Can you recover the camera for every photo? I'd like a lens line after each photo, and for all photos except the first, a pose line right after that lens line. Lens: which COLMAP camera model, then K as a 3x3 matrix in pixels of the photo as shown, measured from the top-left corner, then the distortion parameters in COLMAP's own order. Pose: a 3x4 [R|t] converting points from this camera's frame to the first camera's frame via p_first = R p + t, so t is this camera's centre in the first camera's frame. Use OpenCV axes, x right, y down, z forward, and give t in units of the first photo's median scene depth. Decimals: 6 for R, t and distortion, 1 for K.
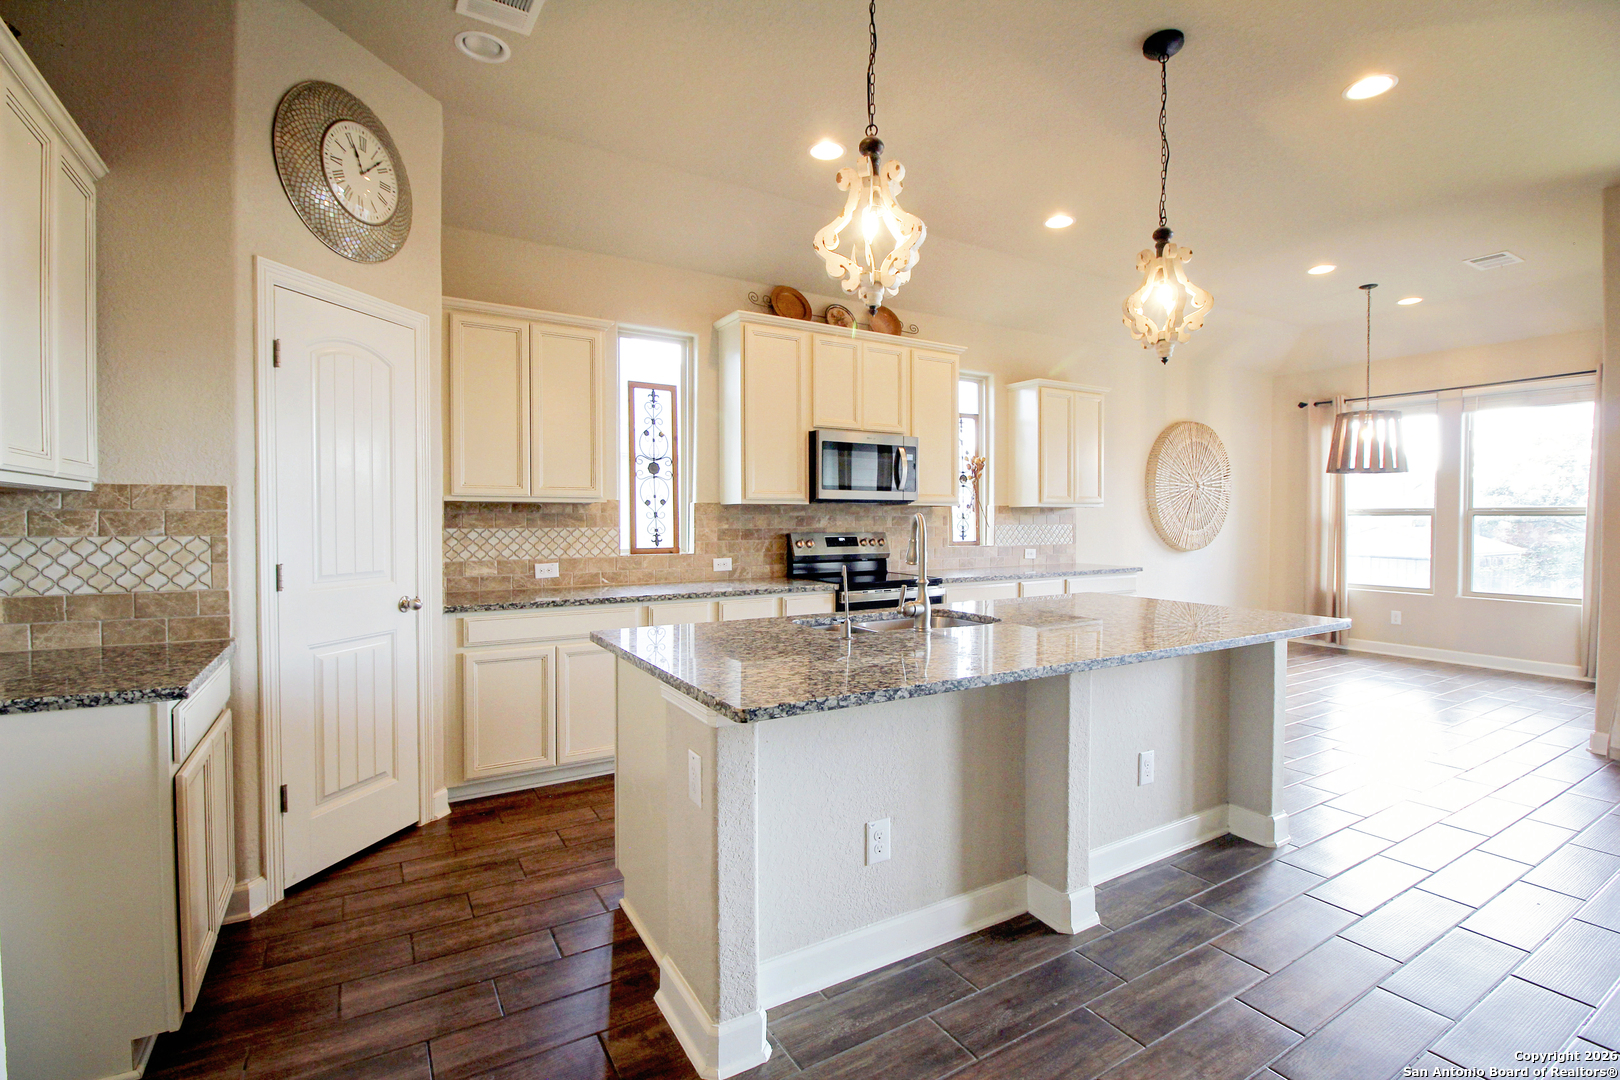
lens RADIAL K [[749.2, 0, 821.8], [0, 749.2, 533.0], [0, 0, 1]] dist [-0.000812, -0.013582]
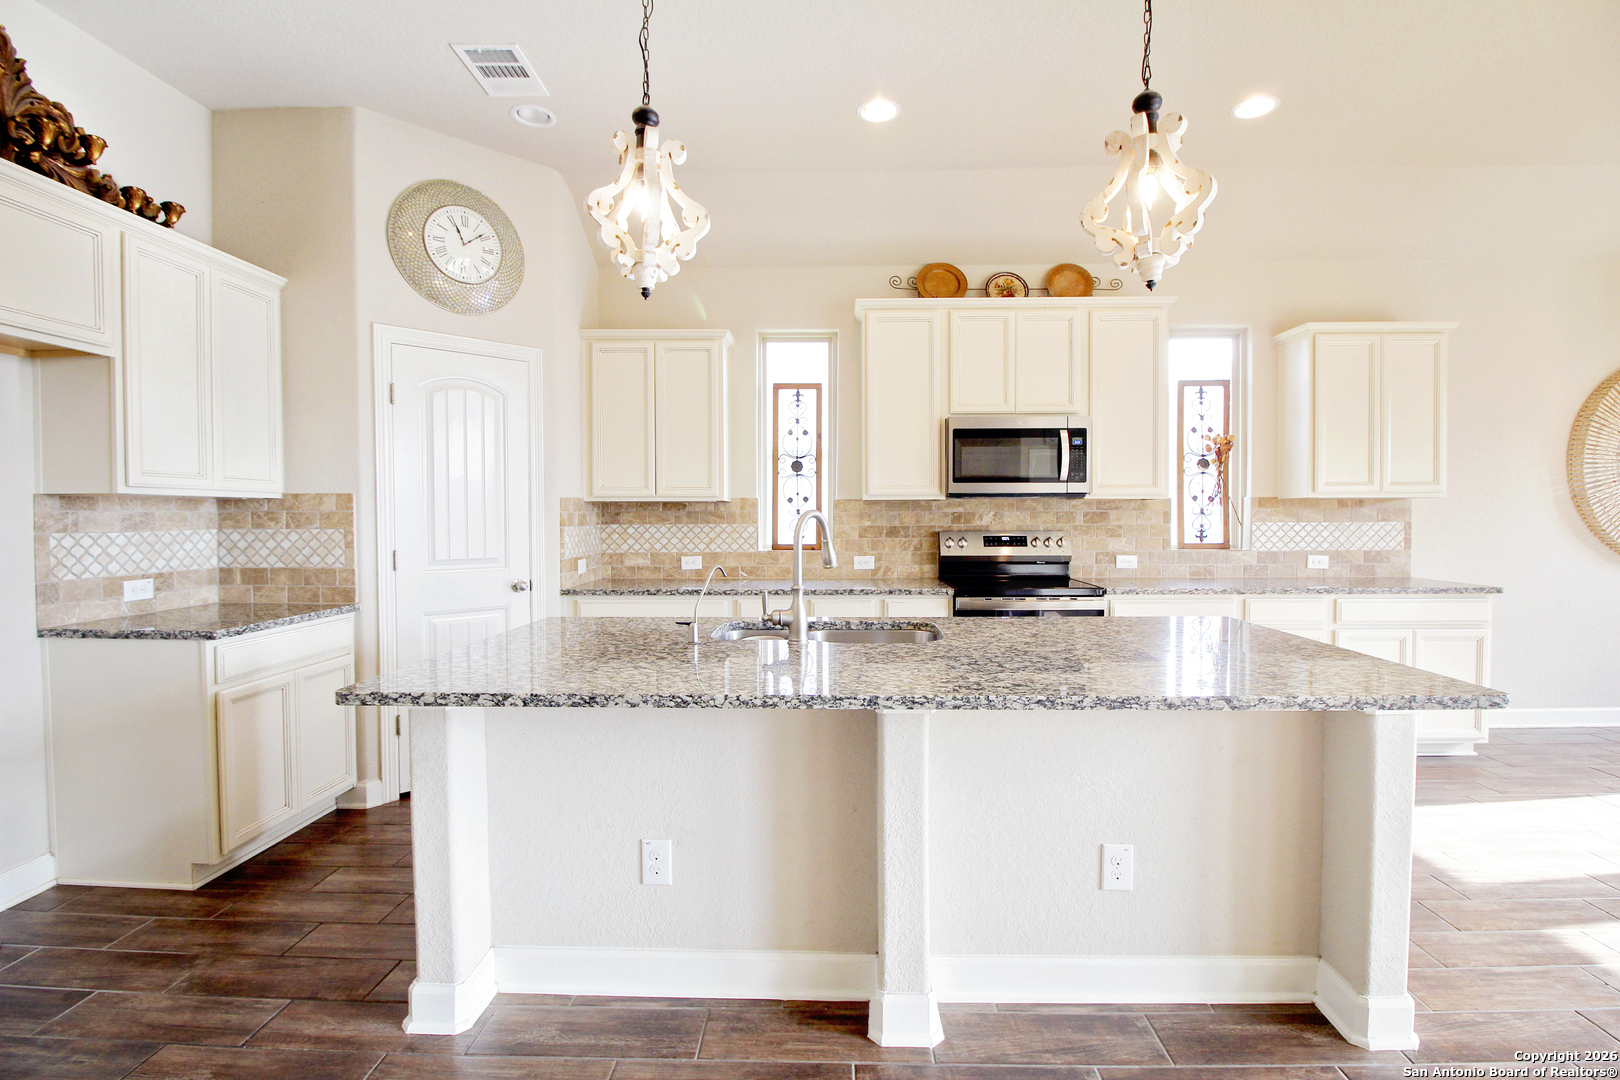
lens RADIAL K [[749.2, 0, 821.8], [0, 749.2, 533.0], [0, 0, 1]] dist [-0.000812, -0.013582]
pose [[0.838998, 0.010143, -0.544040, 0.374523], [-0.007556, 0.999947, 0.006991, -0.002942], [0.544082, -0.001755, 0.839030, 0.165272]]
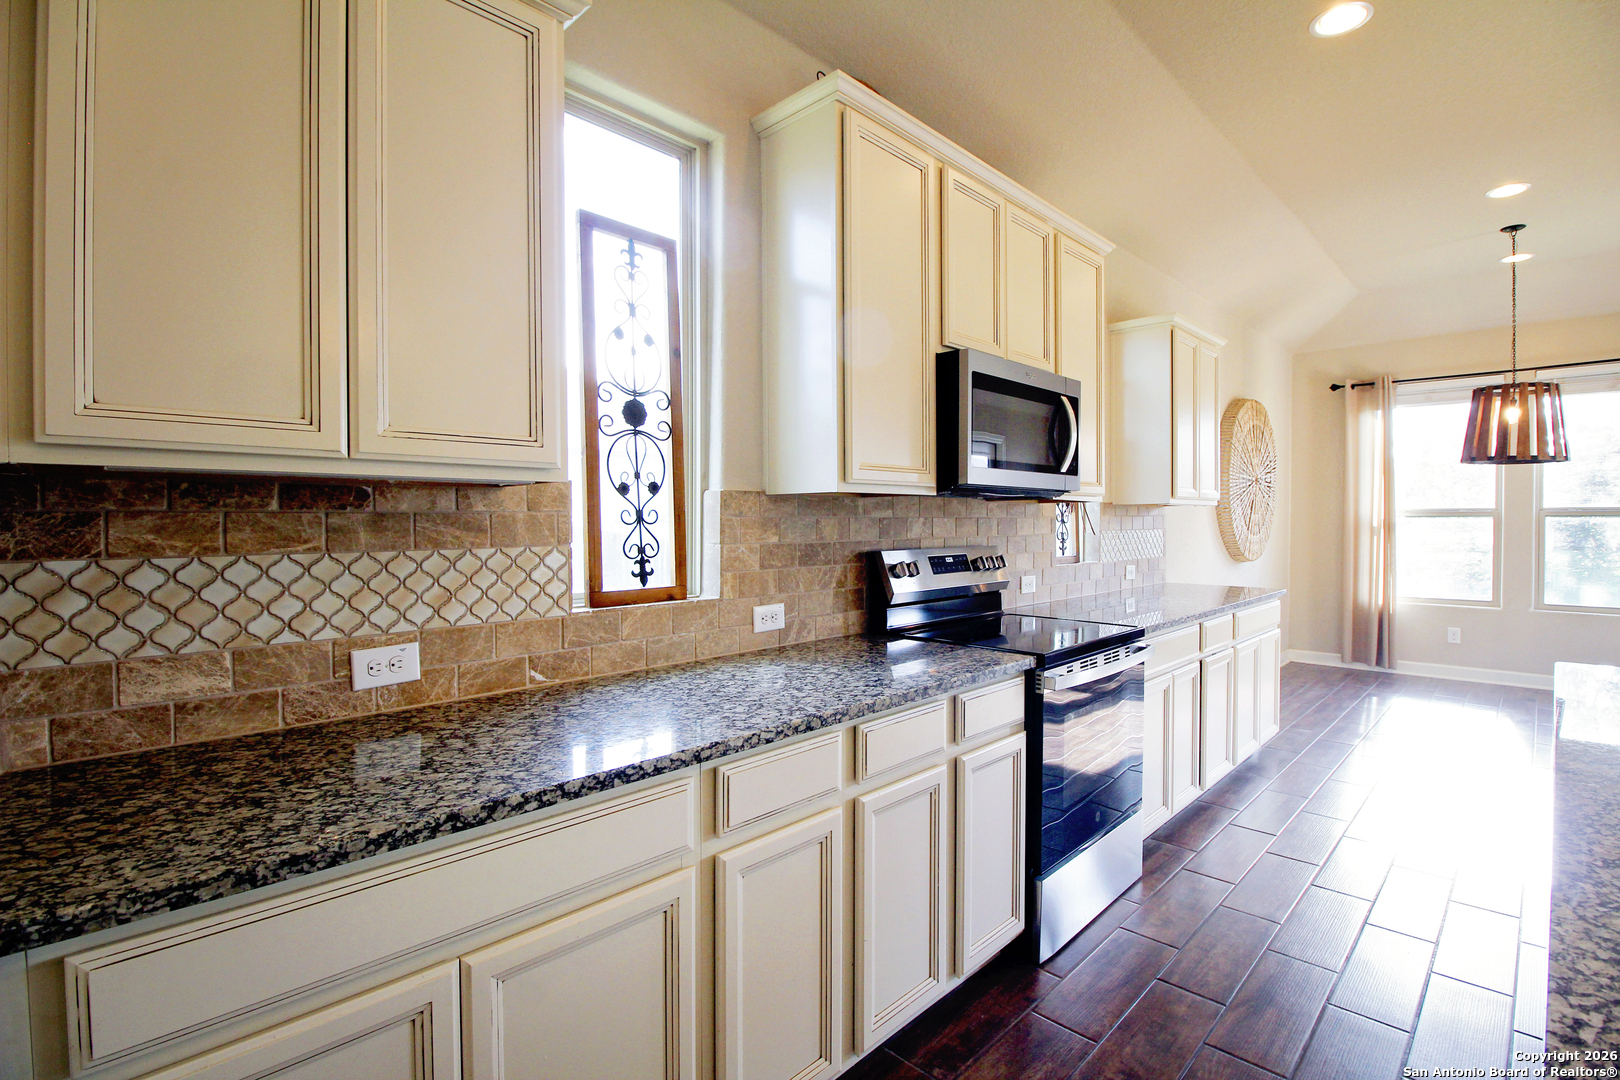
lens RADIAL K [[749.2, 0, 821.8], [0, 749.2, 533.0], [0, 0, 1]] dist [-0.000812, -0.013582]
pose [[0.969295, -0.007463, 0.245787, -0.234353], [0.008753, 0.999953, -0.004158, -0.011570], [-0.245745, 0.006182, 0.969315, 0.553207]]
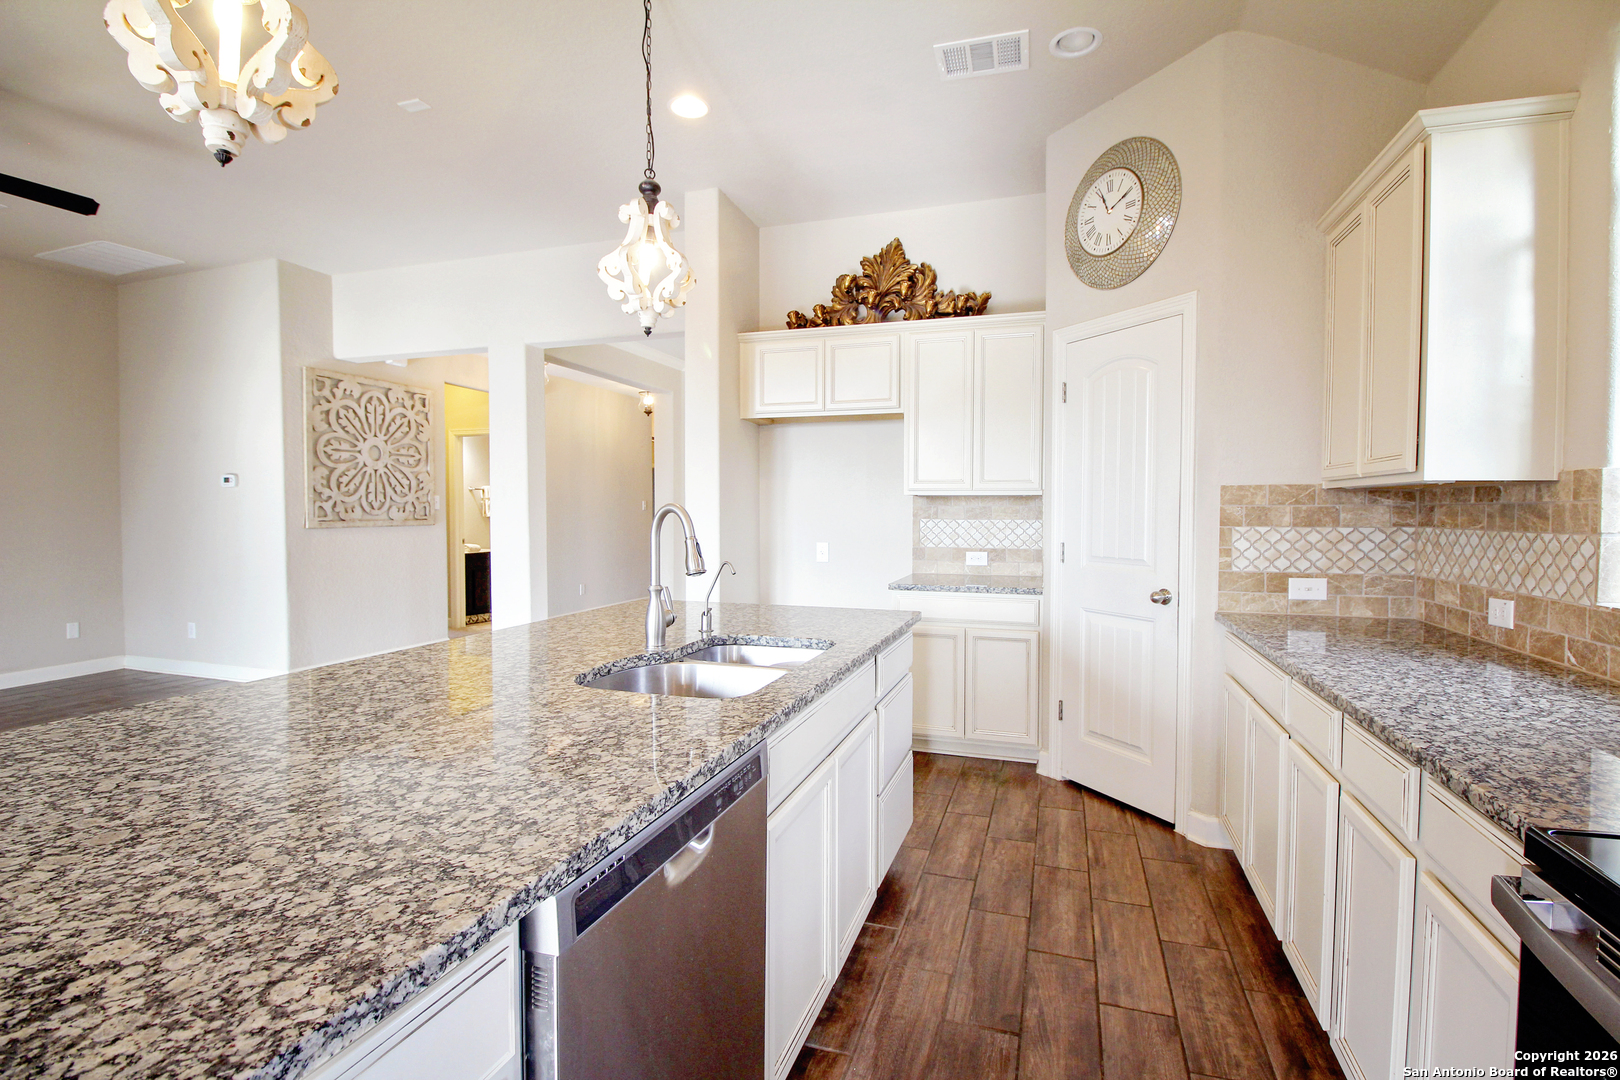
lens RADIAL K [[749.2, 0, 821.8], [0, 749.2, 533.0], [0, 0, 1]] dist [-0.000812, -0.013582]
pose [[-0.757895, 0.018628, -0.652110, 0.308970], [-0.016298, 0.998740, 0.047471, -0.021046], [0.652173, 0.046606, -0.756636, 1.018059]]
